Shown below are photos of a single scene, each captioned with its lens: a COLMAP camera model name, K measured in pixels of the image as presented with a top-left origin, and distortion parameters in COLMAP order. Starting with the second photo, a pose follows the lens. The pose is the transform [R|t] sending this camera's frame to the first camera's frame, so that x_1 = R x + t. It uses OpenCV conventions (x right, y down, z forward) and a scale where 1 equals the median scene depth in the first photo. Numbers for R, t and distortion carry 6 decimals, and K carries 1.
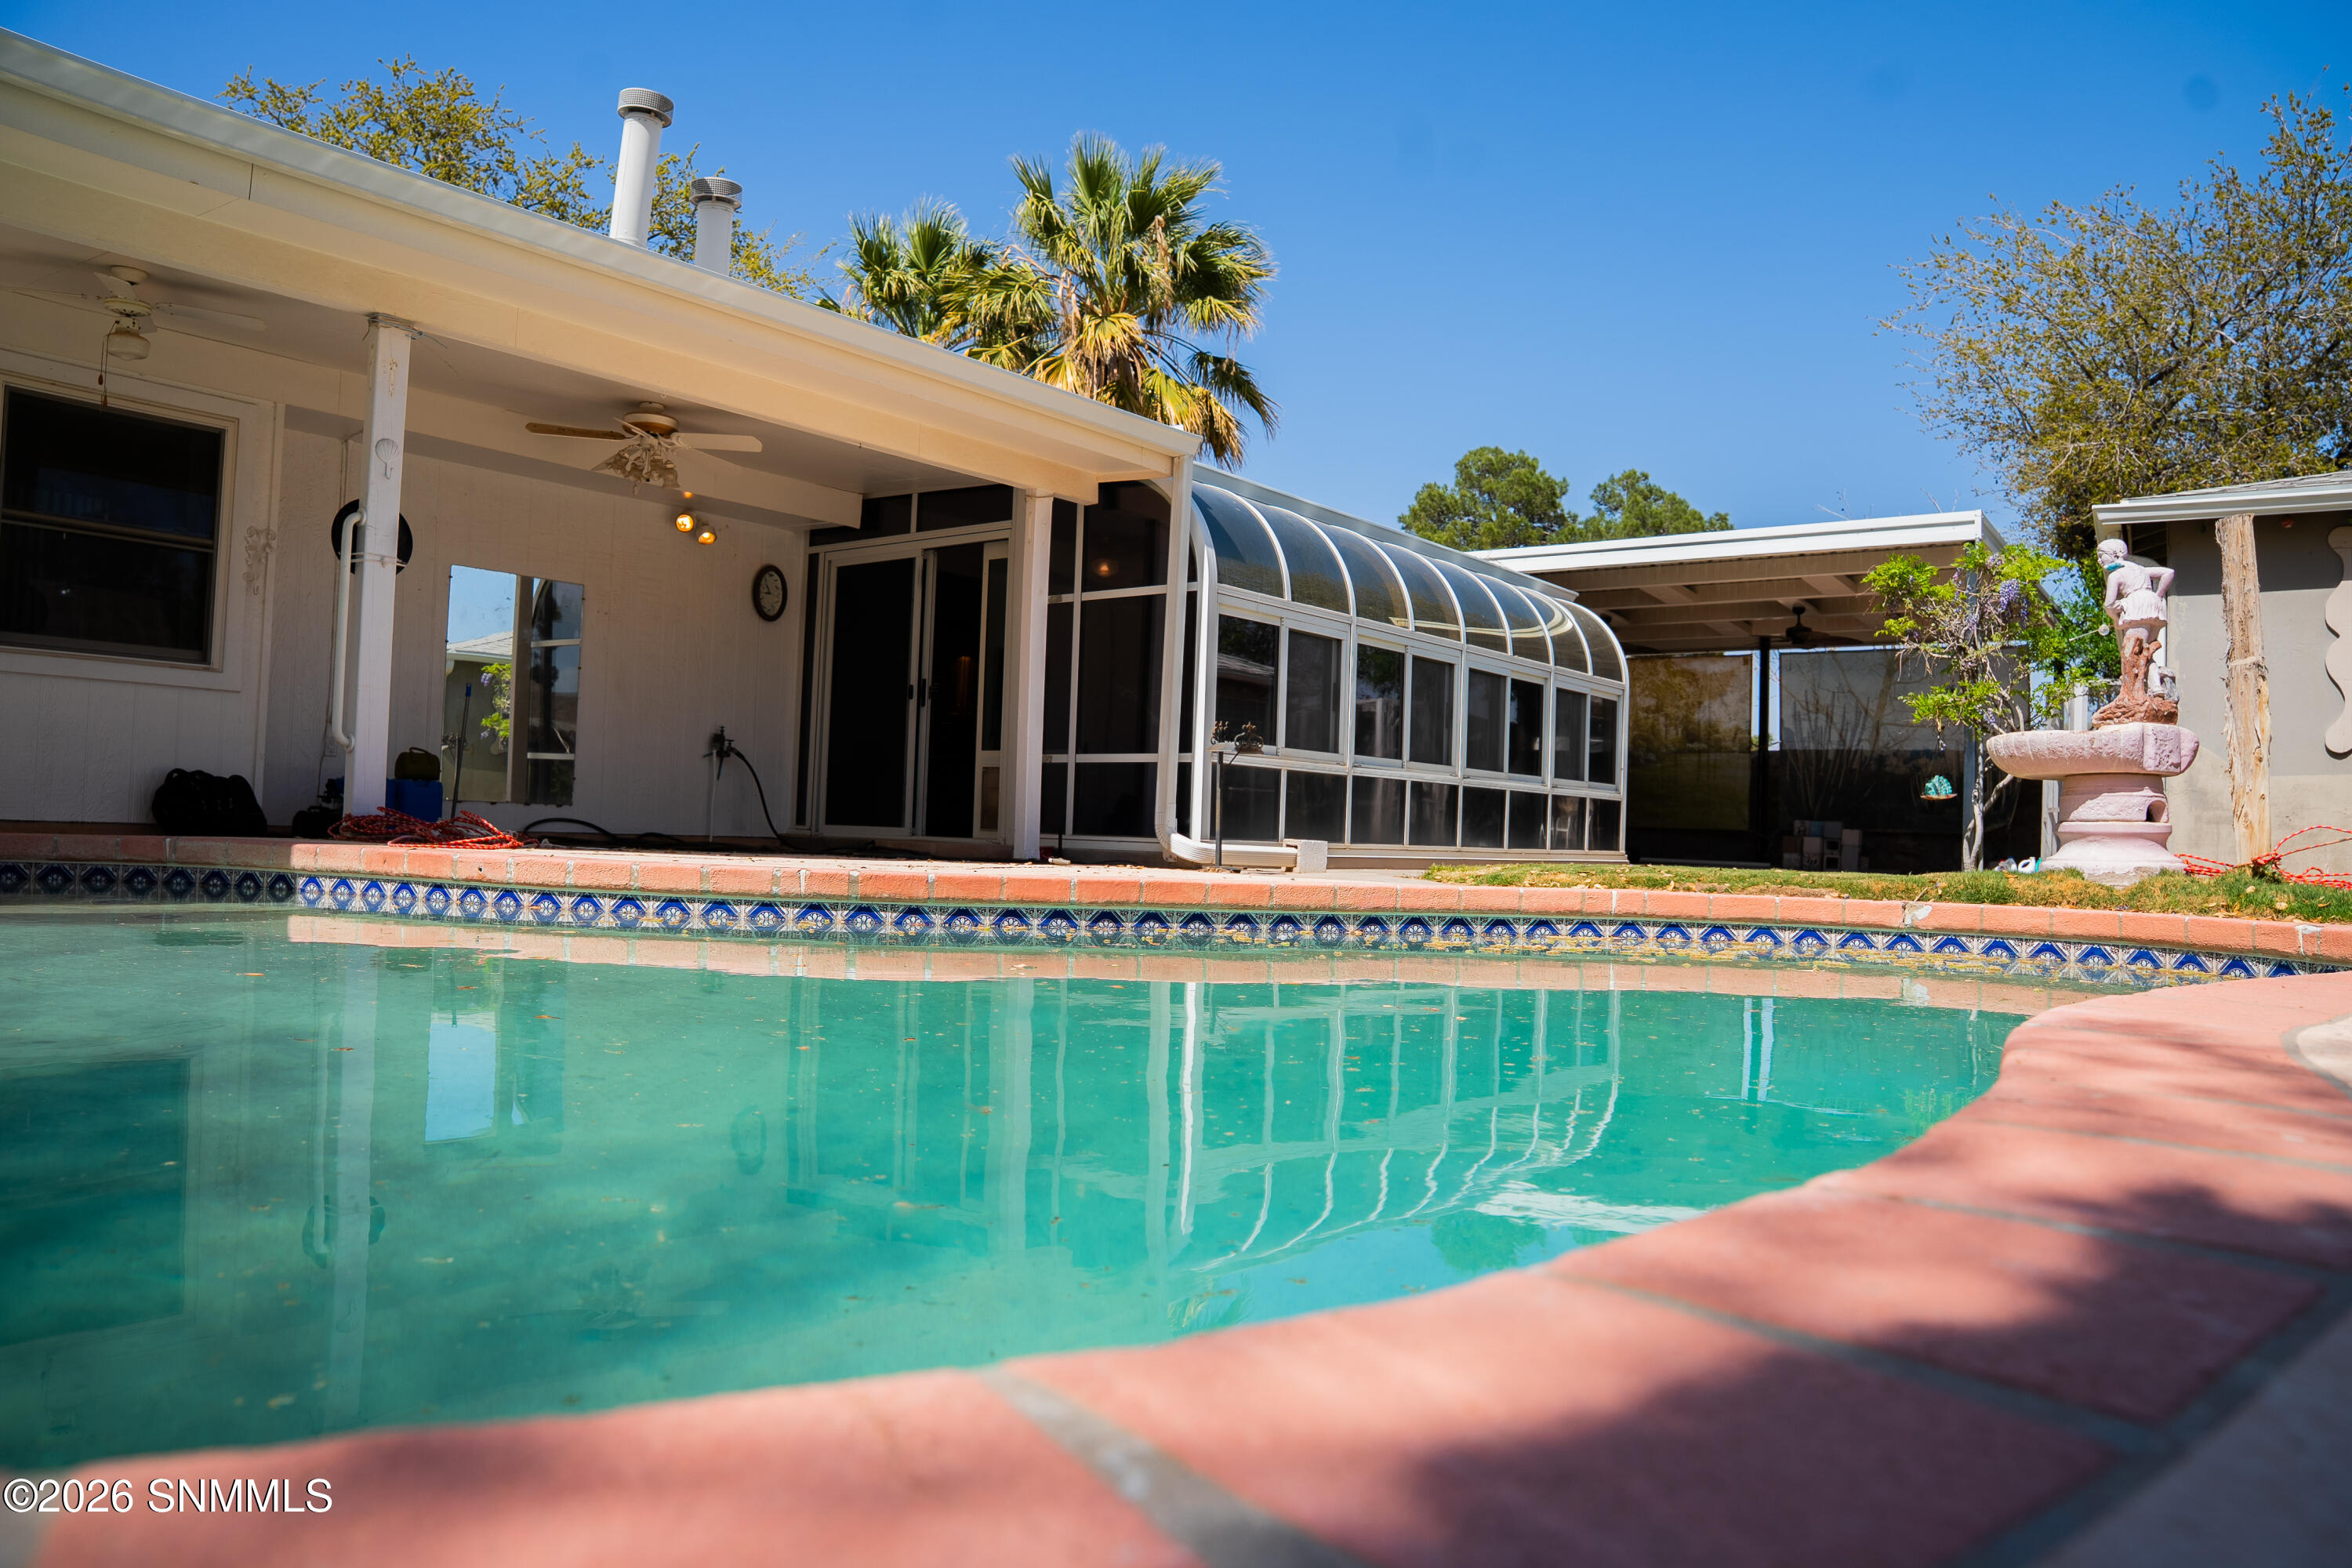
lens RADIAL K [[1662.1, 0, 1165.9], [0, 1662.1, 792.2], [0, 0, 1]] dist [-0.115533, 0.072515]
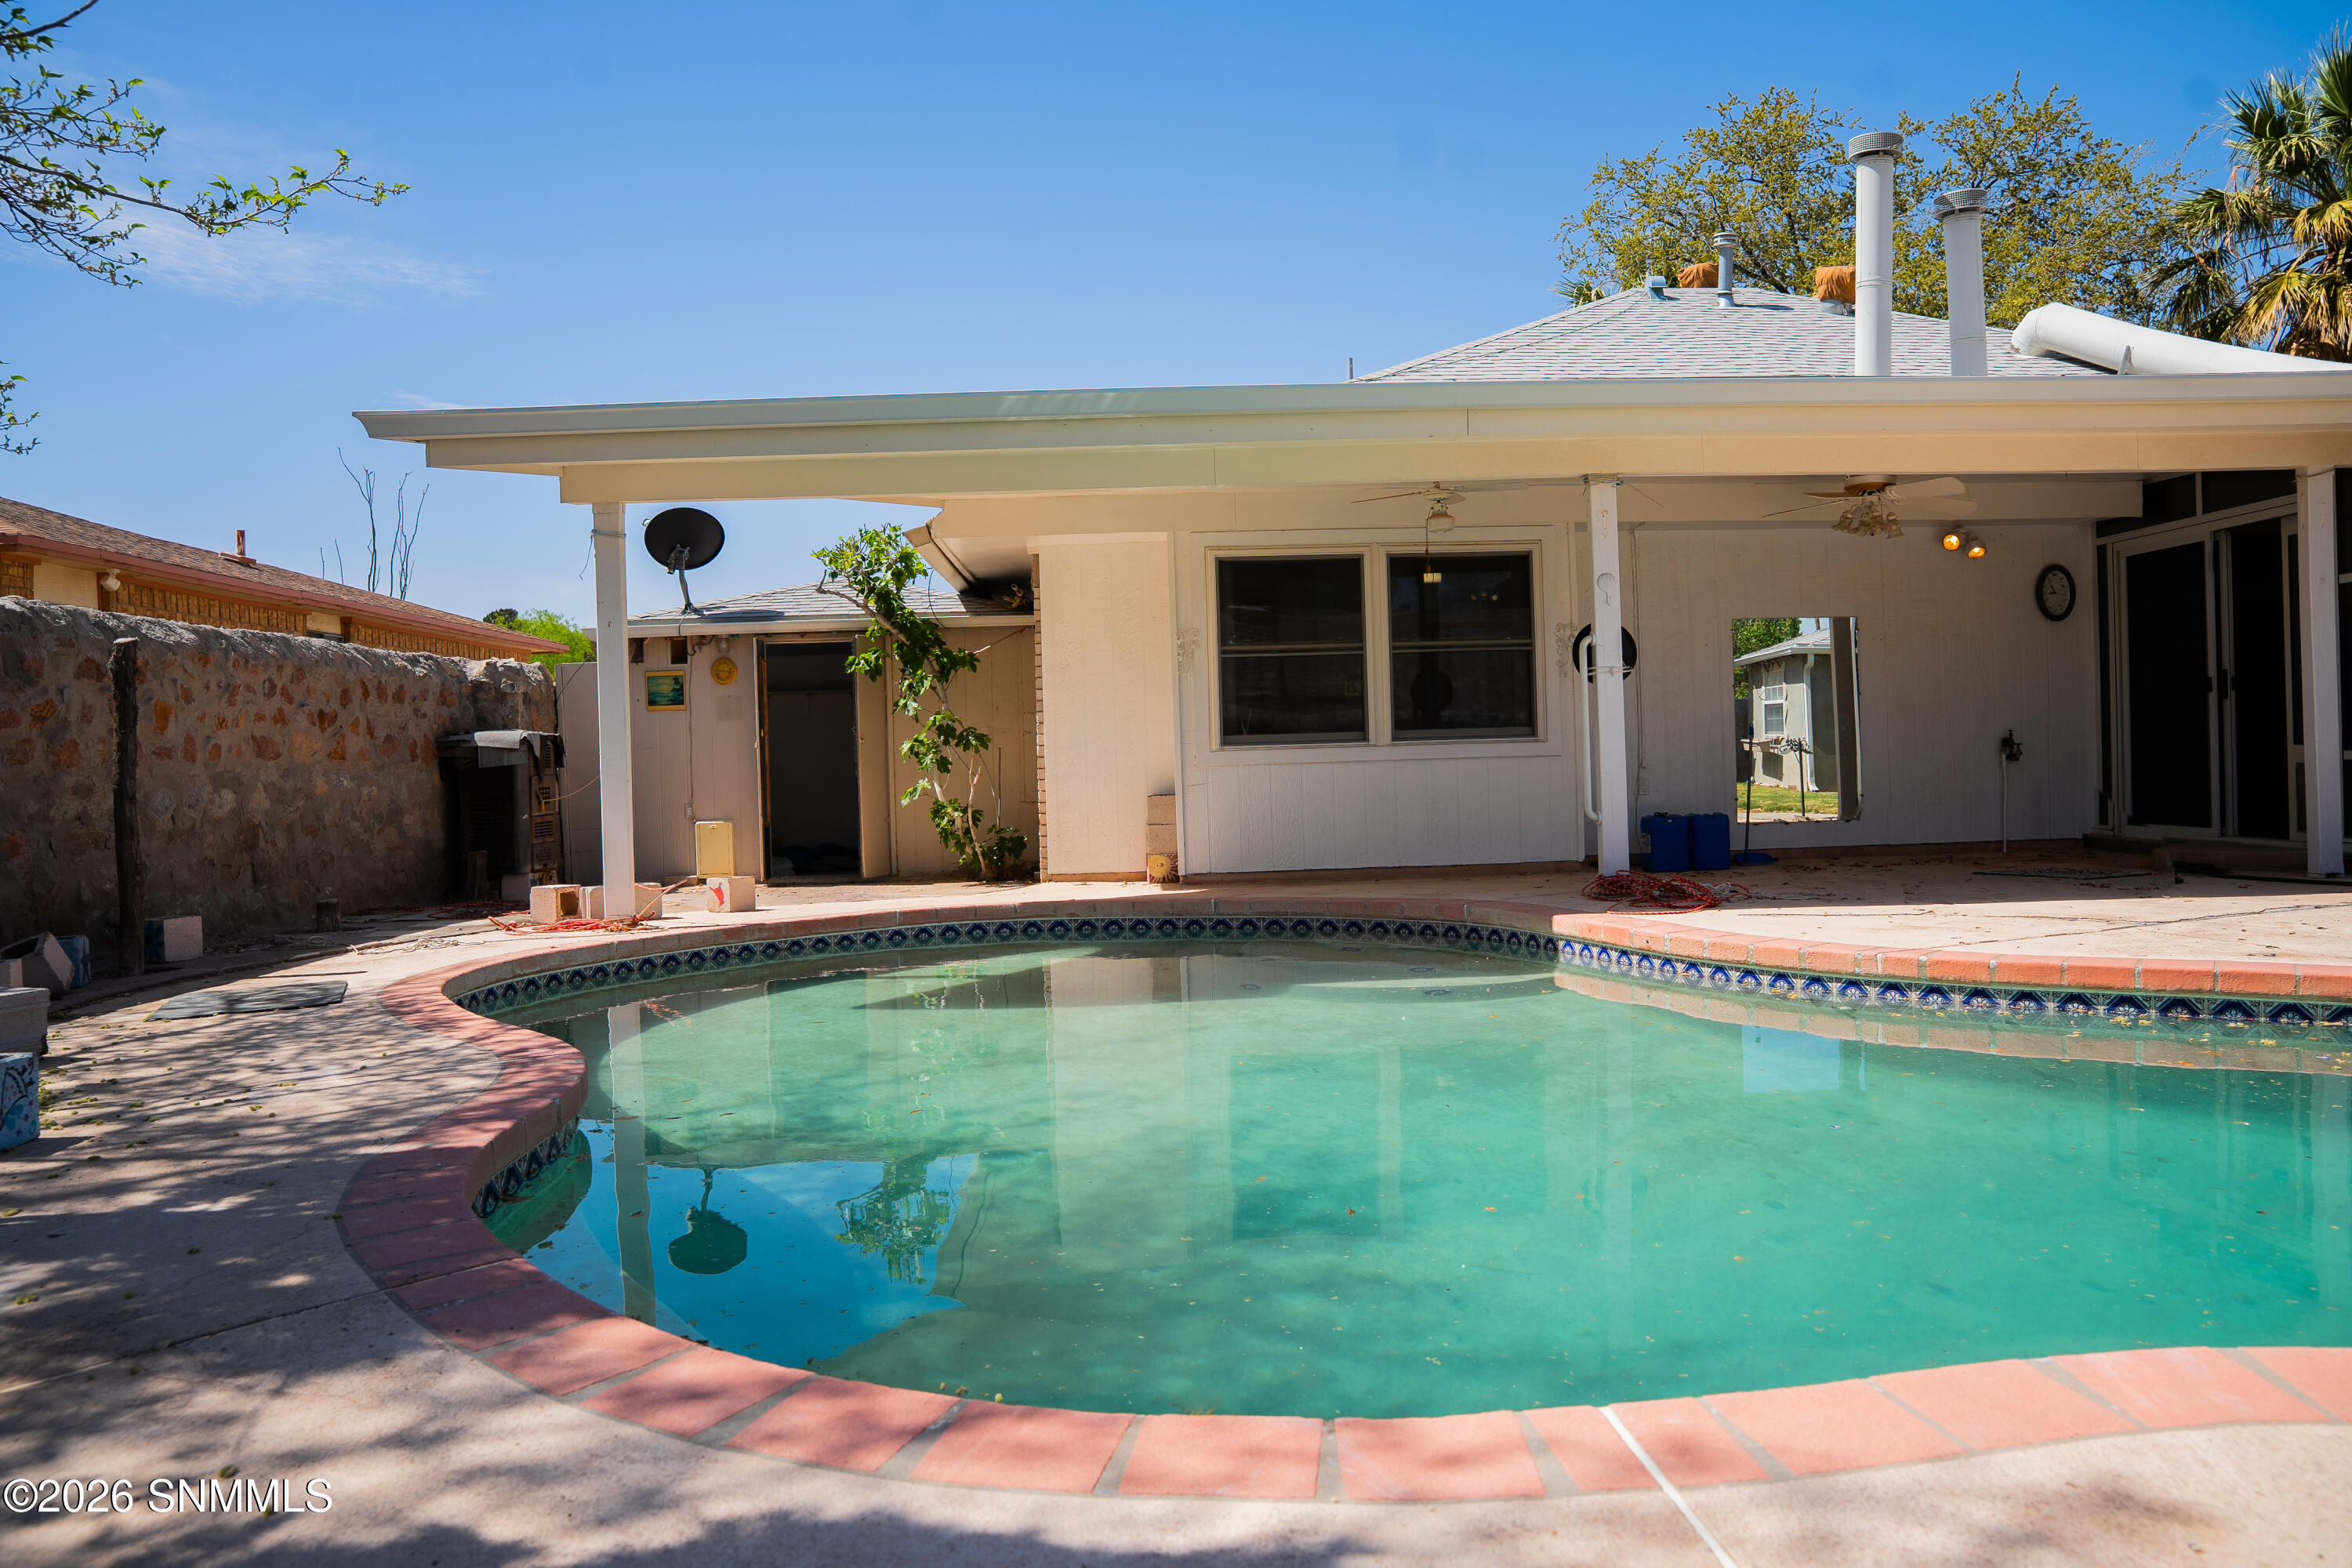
lens RADIAL K [[1662.1, 0, 1106.8], [0, 1662.1, 783.7], [0, 0, 1]] dist [-0.115533, 0.072515]
pose [[0.615348, -0.042951, -0.787085, 0.181052], [0.081071, 0.996668, 0.008993, -0.065726], [0.784076, -0.069343, 0.616780, -0.063239]]
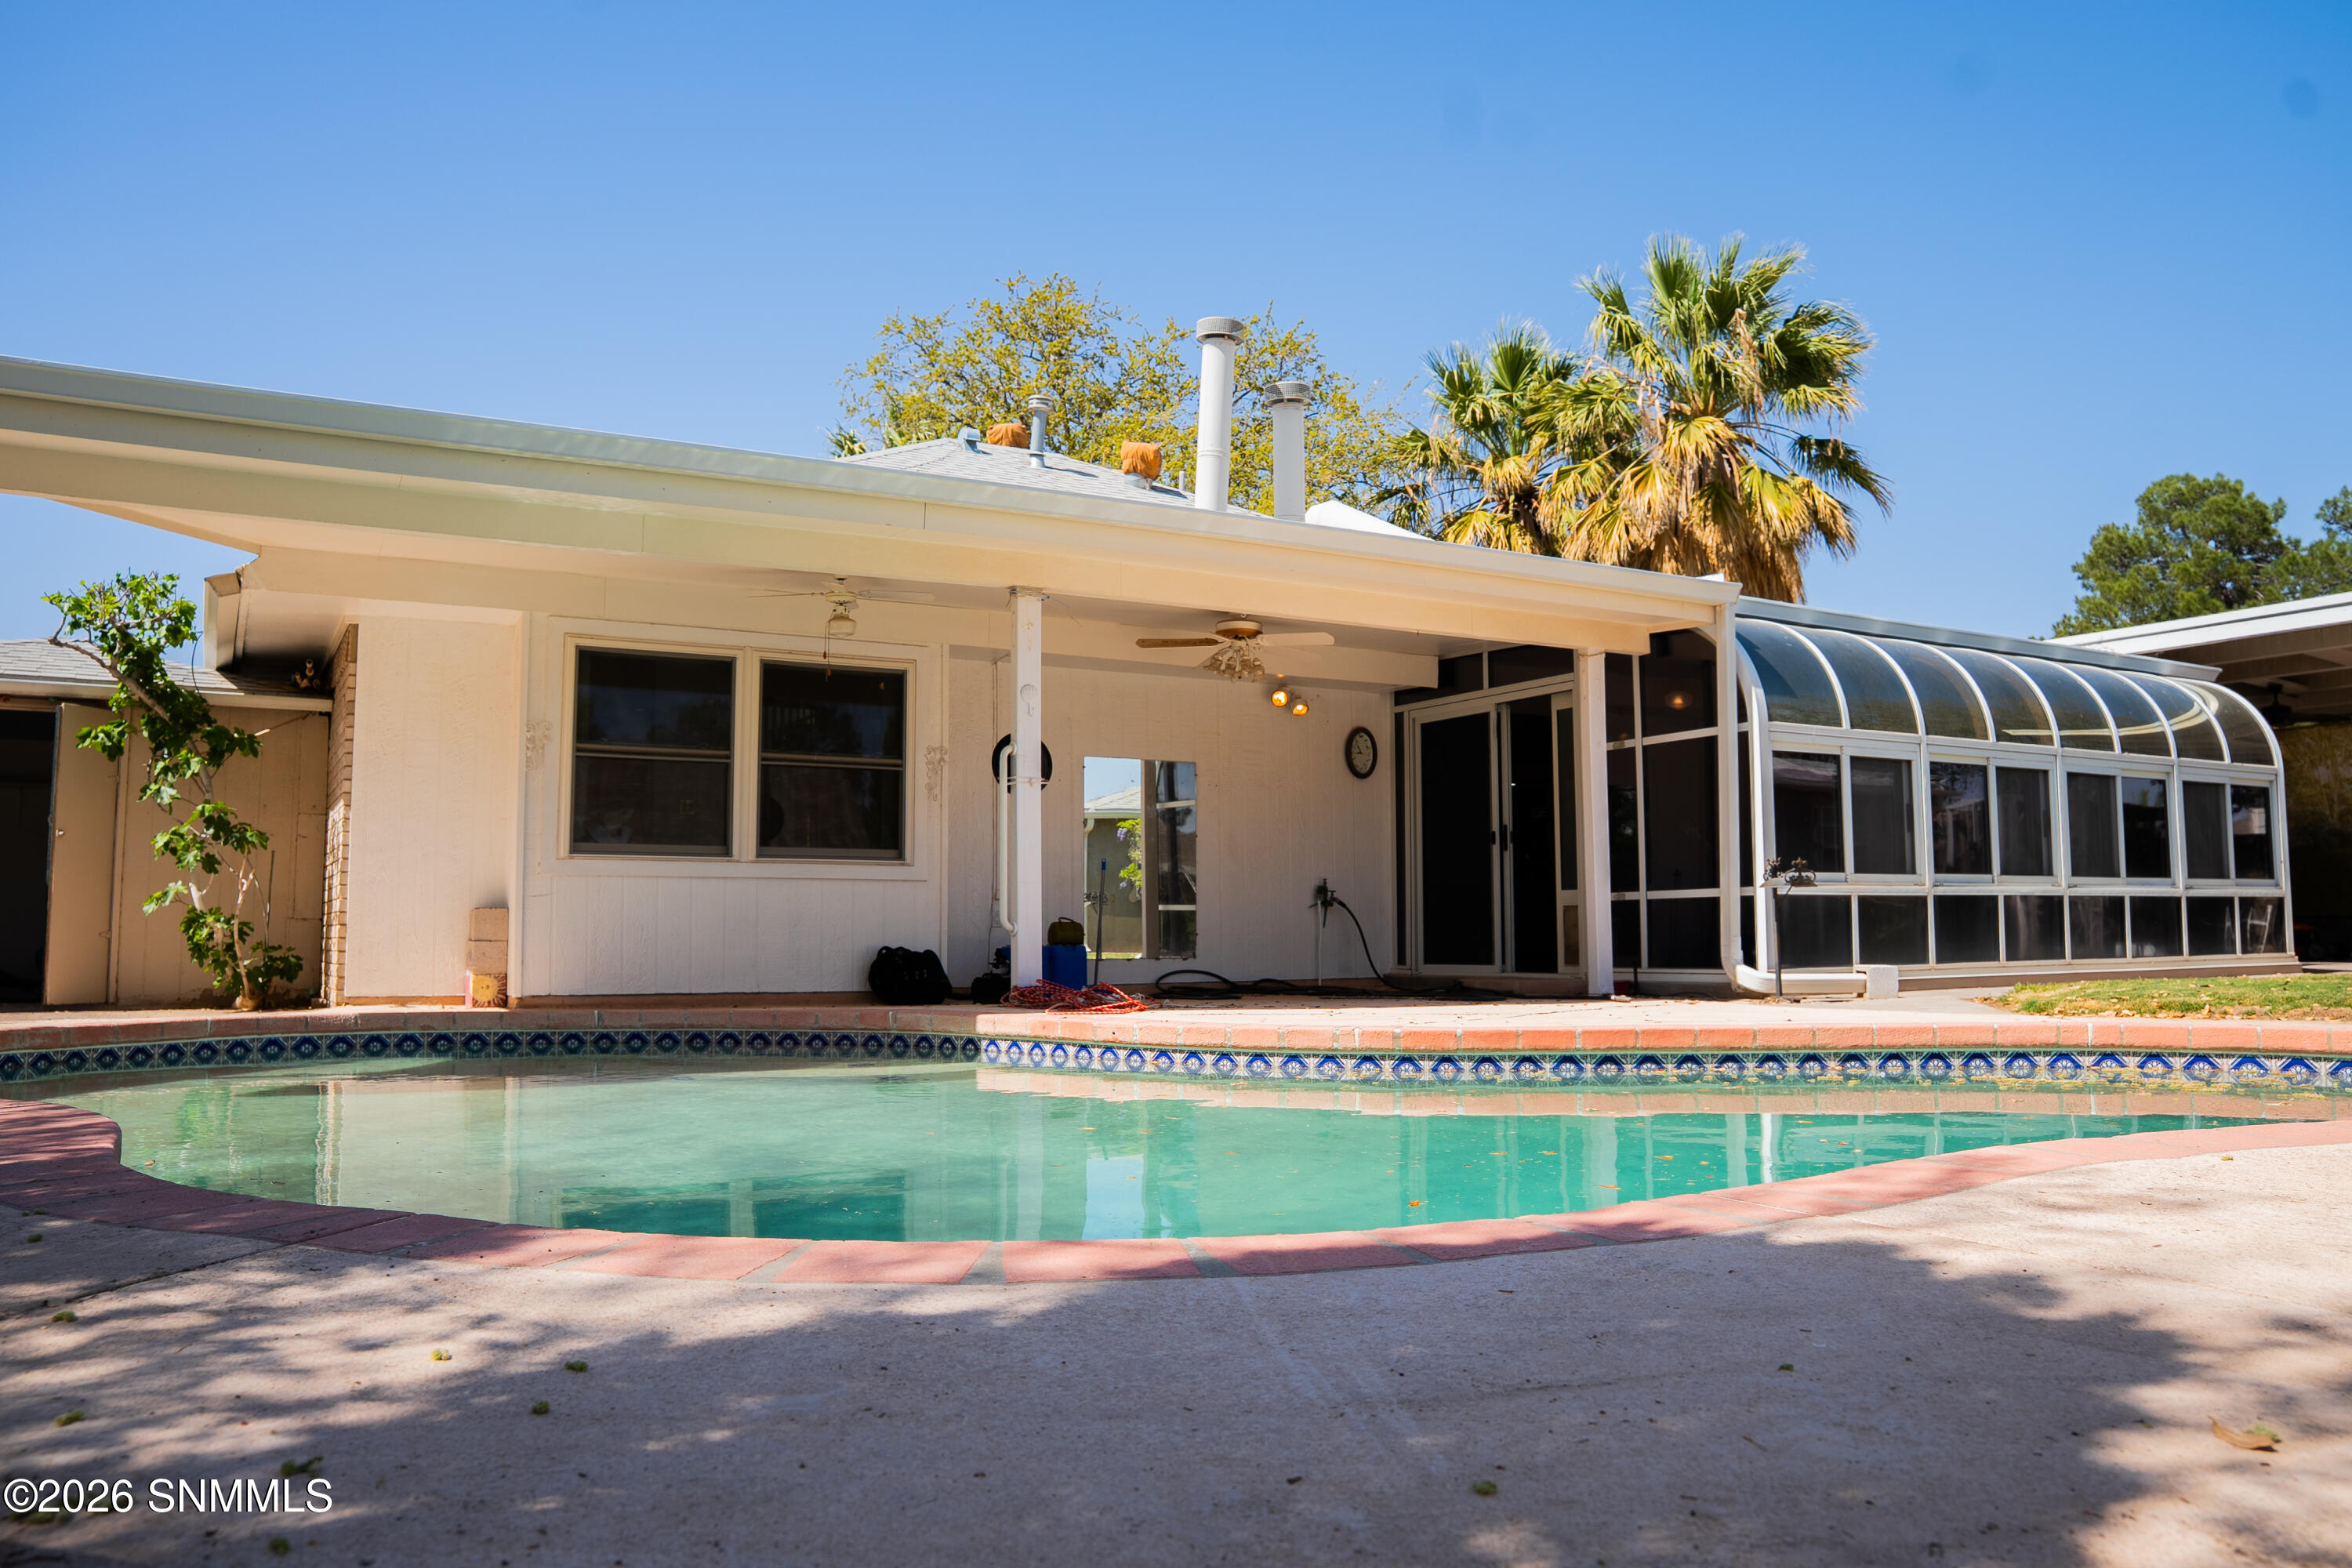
lens RADIAL K [[1811.9, 0, 1118.0], [0, 1811.9, 781.5], [0, 0, 1]] dist [-0.109328, 0.054251]
pose [[0.917982, -0.072602, -0.389920, 0.083454], [0.048656, 0.996292, -0.070956, -0.026527], [0.393626, 0.046164, 0.918111, -0.173306]]
